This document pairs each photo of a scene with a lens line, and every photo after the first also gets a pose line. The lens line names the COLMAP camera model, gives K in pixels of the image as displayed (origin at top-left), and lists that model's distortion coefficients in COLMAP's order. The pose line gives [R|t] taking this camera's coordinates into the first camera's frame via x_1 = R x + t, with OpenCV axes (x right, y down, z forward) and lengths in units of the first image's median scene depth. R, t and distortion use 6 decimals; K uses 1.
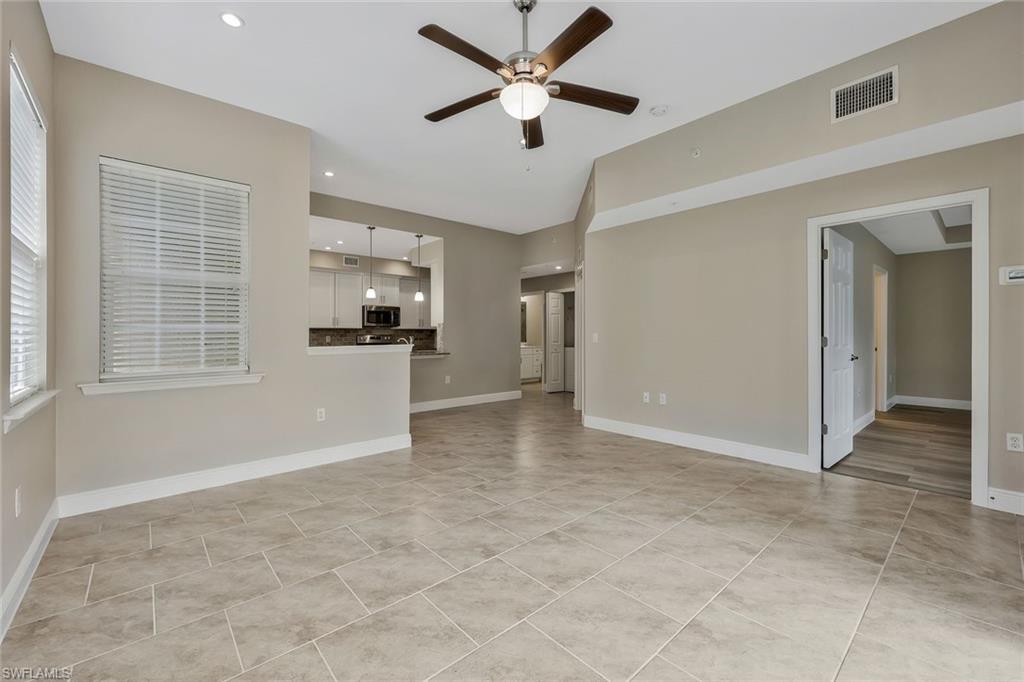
lens RADIAL K [[429.7, 0, 531.2], [0, 429.7, 334.5], [0, 0, 1]] dist [-0.000601, 0.000007]
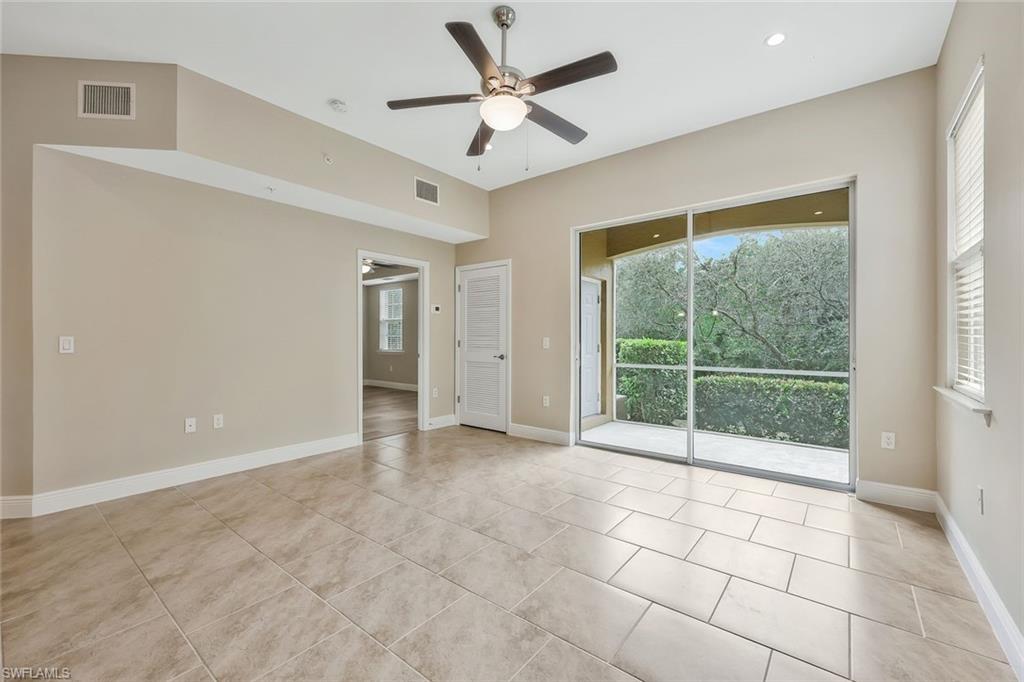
lens RADIAL K [[425.6, 0, 499.2], [0, 425.6, 339.6], [0, 0, 1]] dist [-0.000321, 0.000122]
pose [[-0.133728, -0.000620, 0.991018, -0.854302], [0.001184, 0.999999, 0.000785, 0.001542], [-0.991017, 0.001278, -0.133727, 0.949452]]
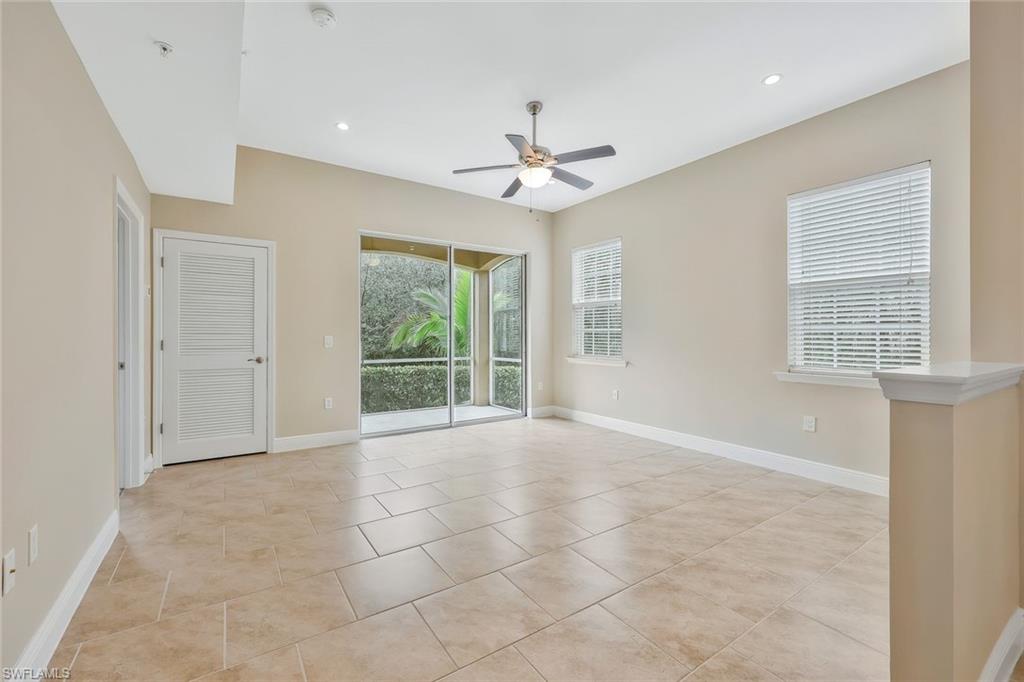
lens RADIAL K [[428.8, 0, 512.7], [0, 428.8, 334.7], [0, 0, 1]] dist [-0.001019, -0.000114]
pose [[-0.987342, 0.005106, 0.158521, -0.144097], [0.004995, 0.999987, -0.001095, -0.004105], [-0.158525, -0.000289, -0.987355, 2.017688]]
